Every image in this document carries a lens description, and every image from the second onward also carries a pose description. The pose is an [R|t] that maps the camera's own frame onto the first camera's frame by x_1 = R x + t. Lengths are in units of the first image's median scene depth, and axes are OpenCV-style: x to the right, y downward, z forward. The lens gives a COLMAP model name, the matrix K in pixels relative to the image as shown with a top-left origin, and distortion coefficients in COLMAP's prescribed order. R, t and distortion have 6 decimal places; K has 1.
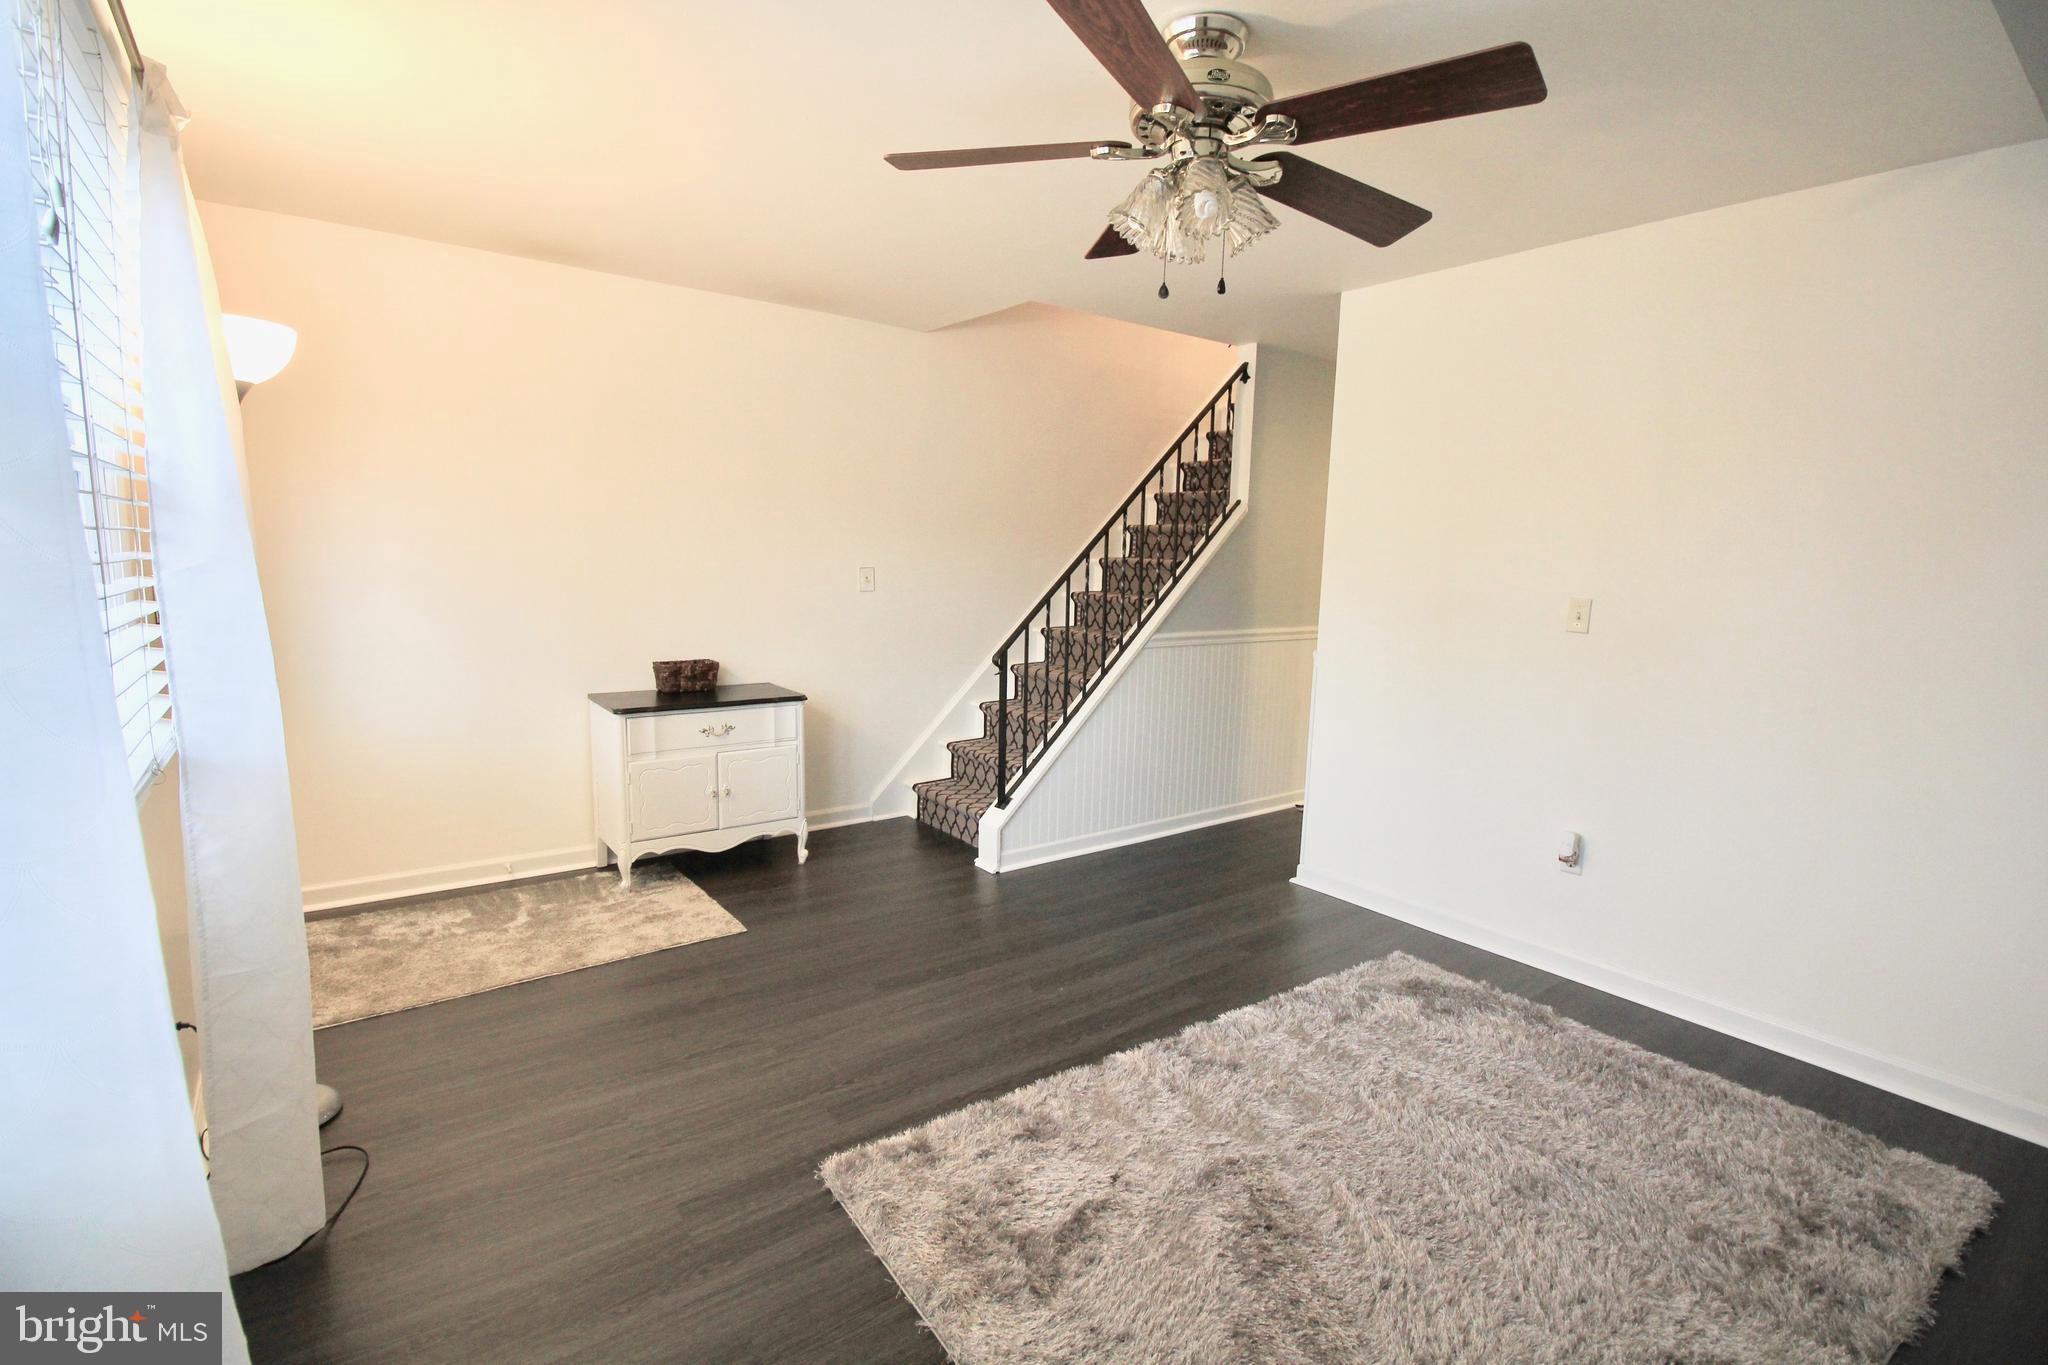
lens RADIAL K [[935.1, 0, 1031.2], [0, 935.1, 681.6], [0, 0, 1]] dist [-0.001979, -0.014398]
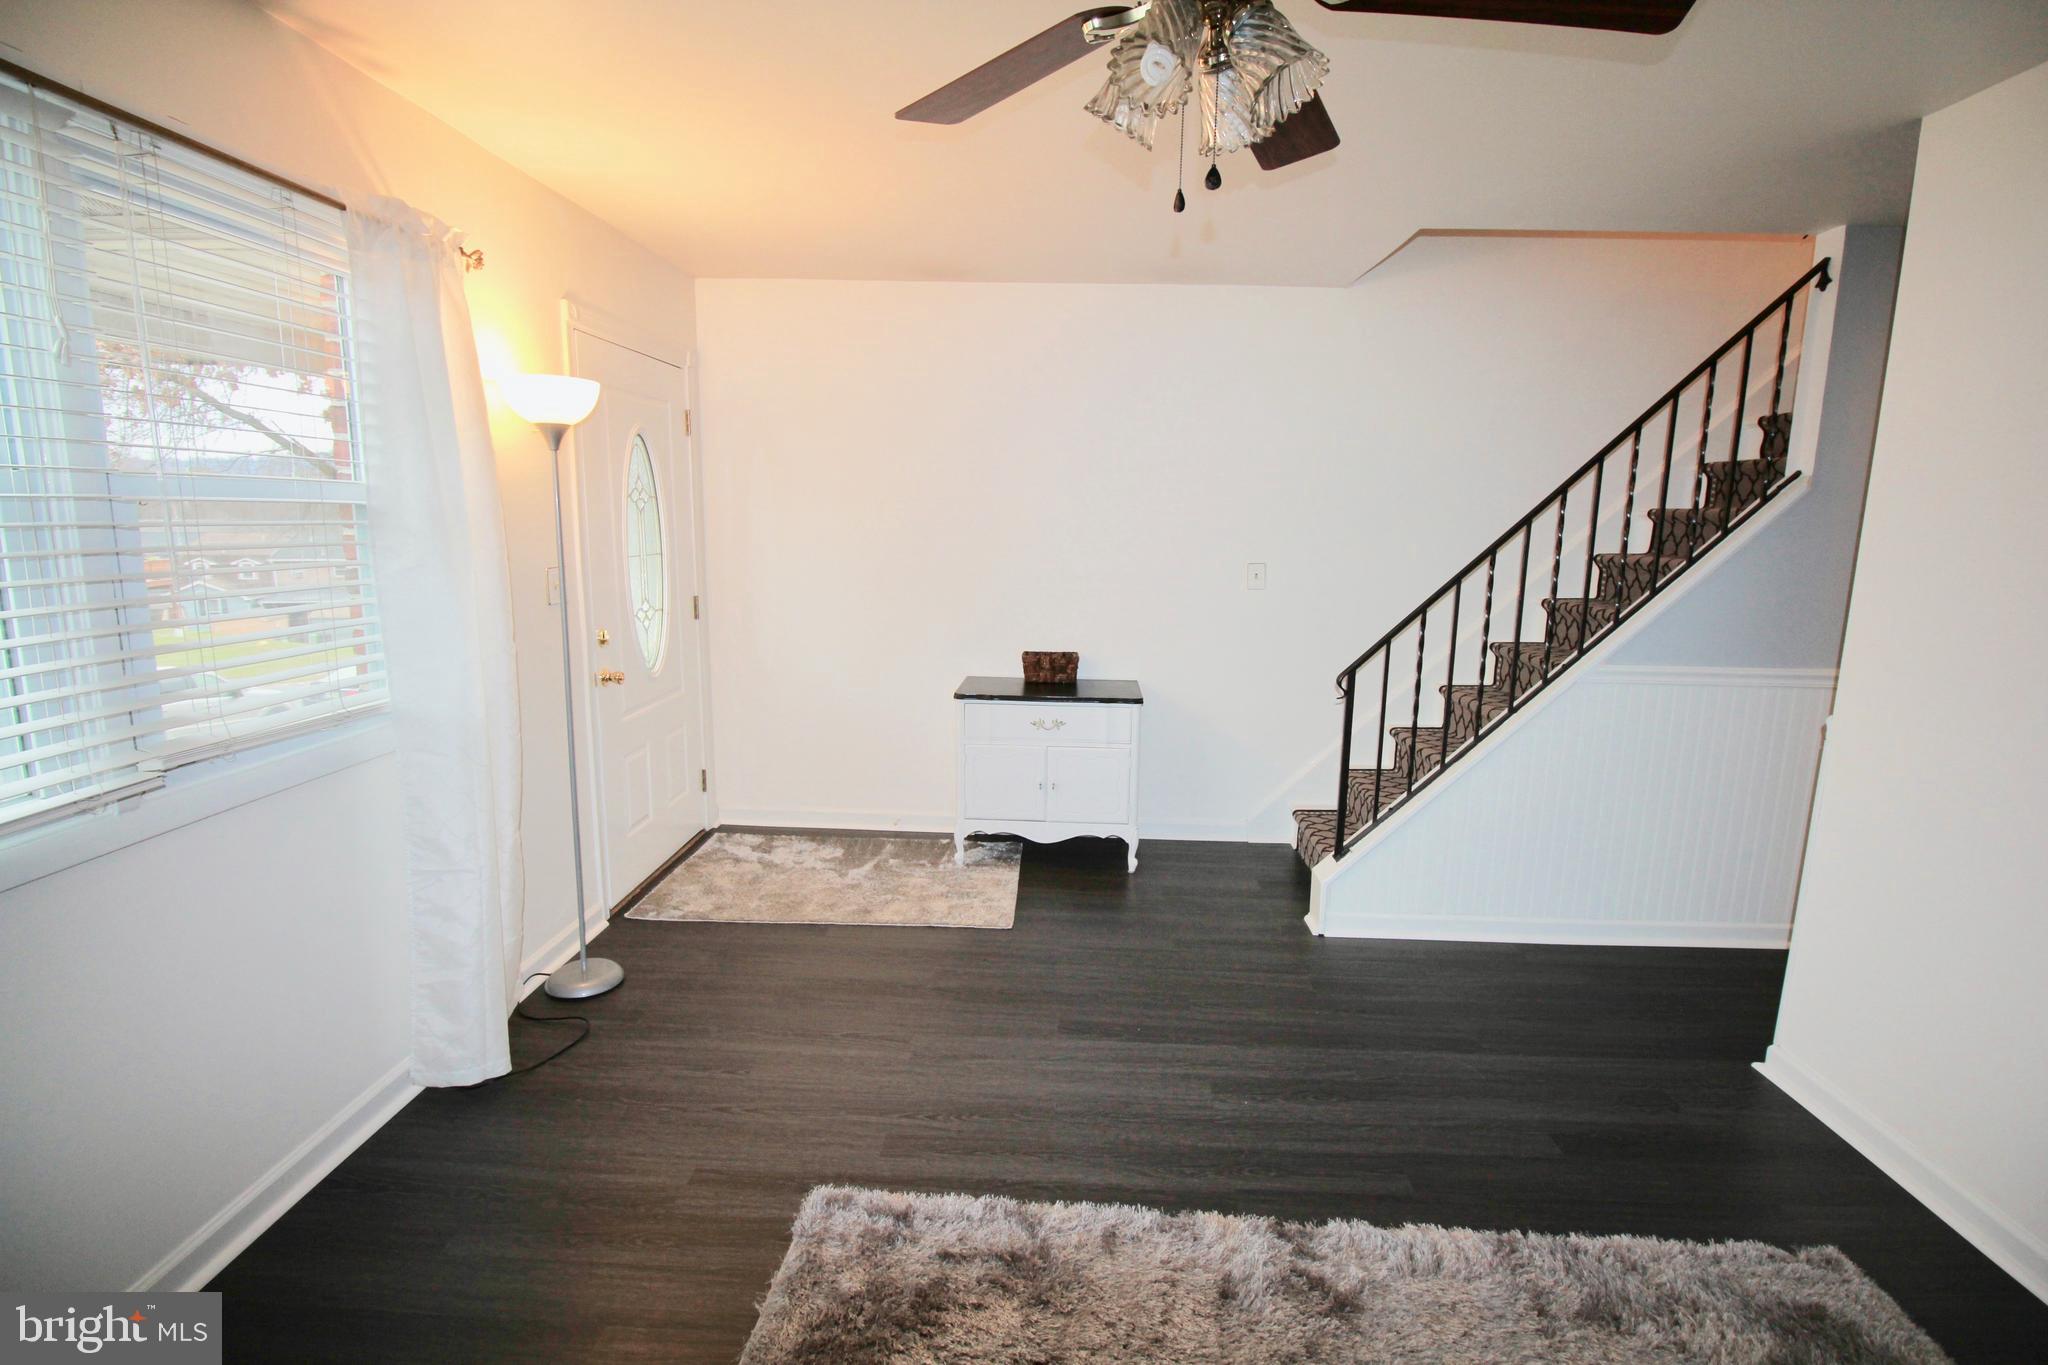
lens RADIAL K [[935.1, 0, 1031.2], [0, 935.1, 681.6], [0, 0, 1]] dist [-0.001979, -0.014398]
pose [[0.779324, 0.096875, -0.619087, 0.269108], [-0.082316, 0.995243, 0.052114, -0.045015], [0.621191, 0.010347, 0.783591, 0.193116]]
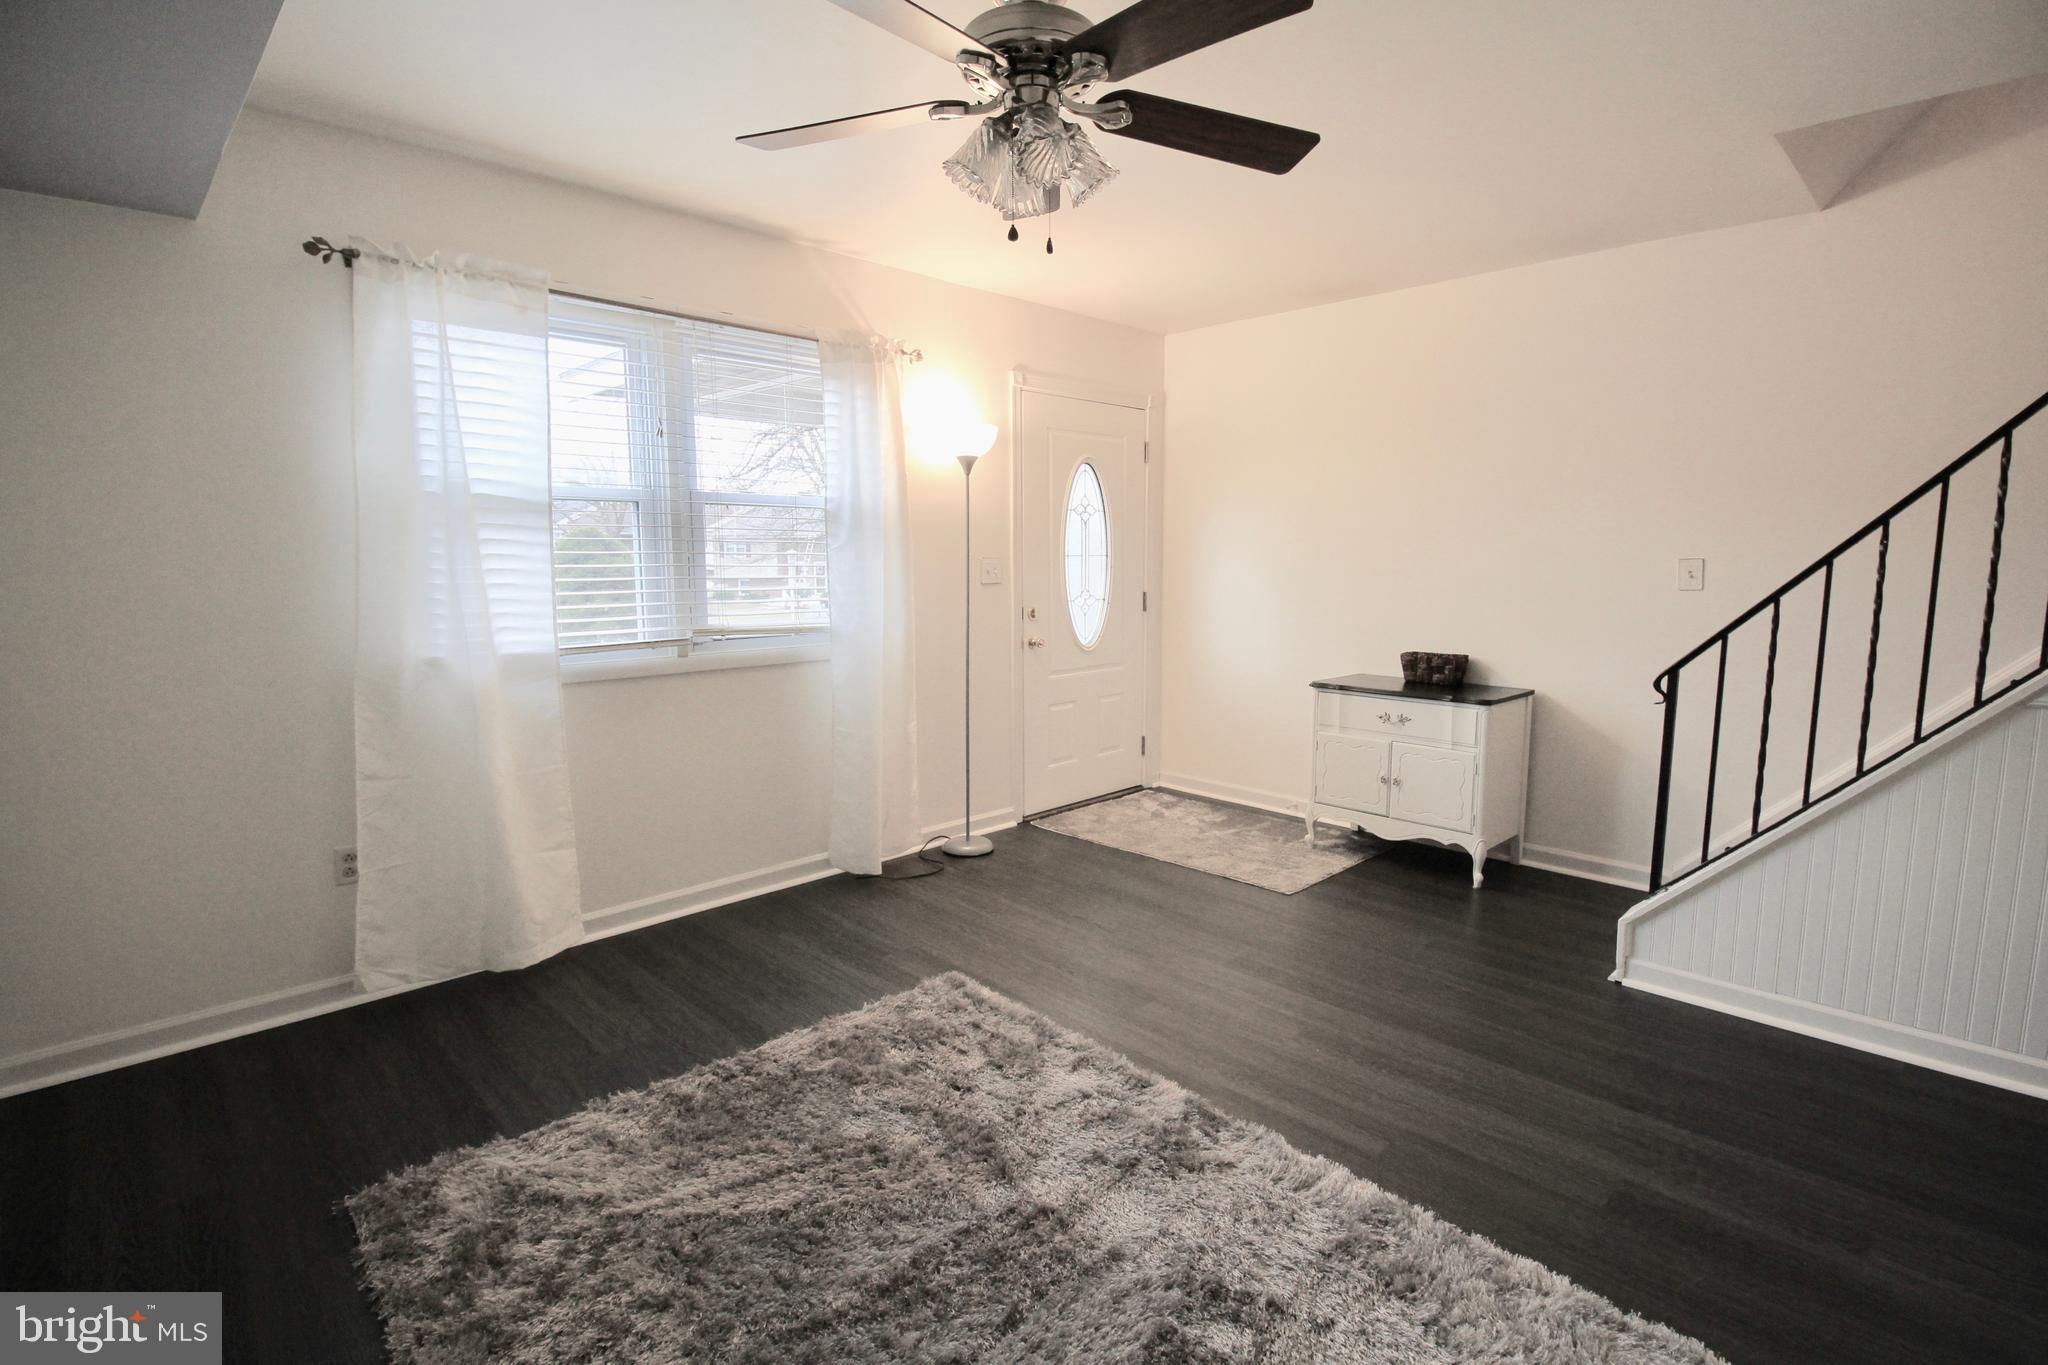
lens RADIAL K [[950.2, 0, 1043.1], [0, 950.2, 676.7], [0, 0, 1]] dist [0.002942, -0.014593]
pose [[0.149005, 0.097256, -0.984042, 0.606397], [-0.130192, 0.988418, 0.077975, -0.023394], [0.980228, 0.116495, 0.159941, 0.454106]]
